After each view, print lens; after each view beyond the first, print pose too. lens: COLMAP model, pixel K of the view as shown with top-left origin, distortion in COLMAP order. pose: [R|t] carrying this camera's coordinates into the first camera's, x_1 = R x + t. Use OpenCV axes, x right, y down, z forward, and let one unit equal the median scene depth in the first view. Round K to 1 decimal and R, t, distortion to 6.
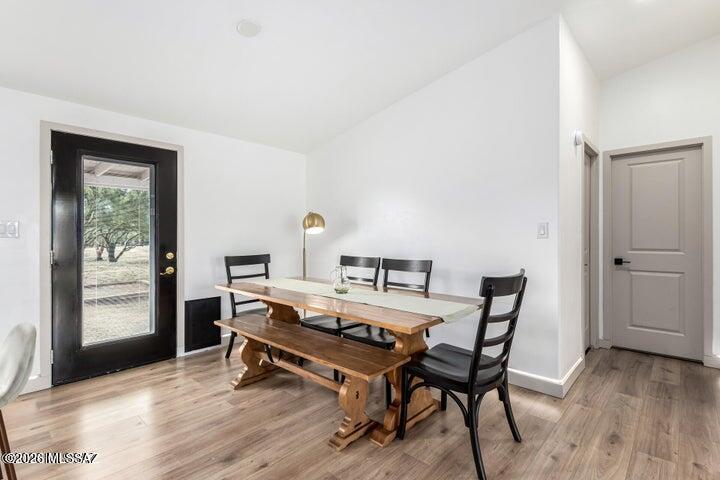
lens RADIAL K [[350.9, 0, 364.6], [0, 350.9, 233.5], [0, 0, 1]] dist [0.012828, 0.000751]
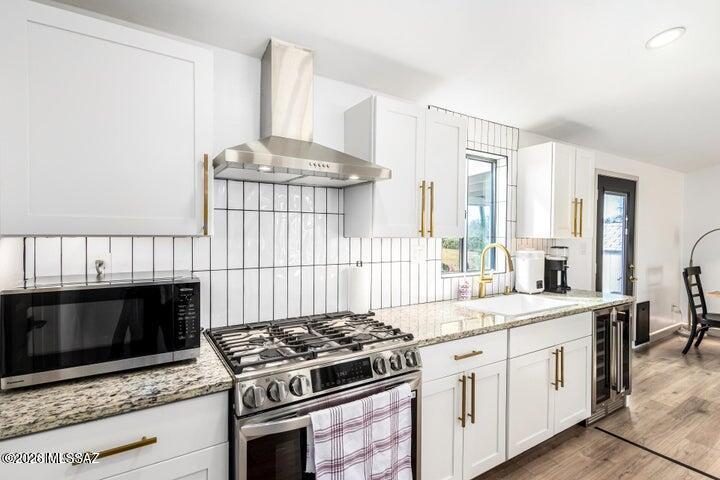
lens RADIAL K [[350.9, 0, 362.0], [0, 350.9, 236.8], [0, 0, 1]] dist [0.012828, 0.000751]
pose [[0.965200, 0.000335, -0.261514, -1.142518], [0.002850, 0.999926, 0.011802, -0.057886], [0.261499, -0.012137, 0.965127, -0.439378]]
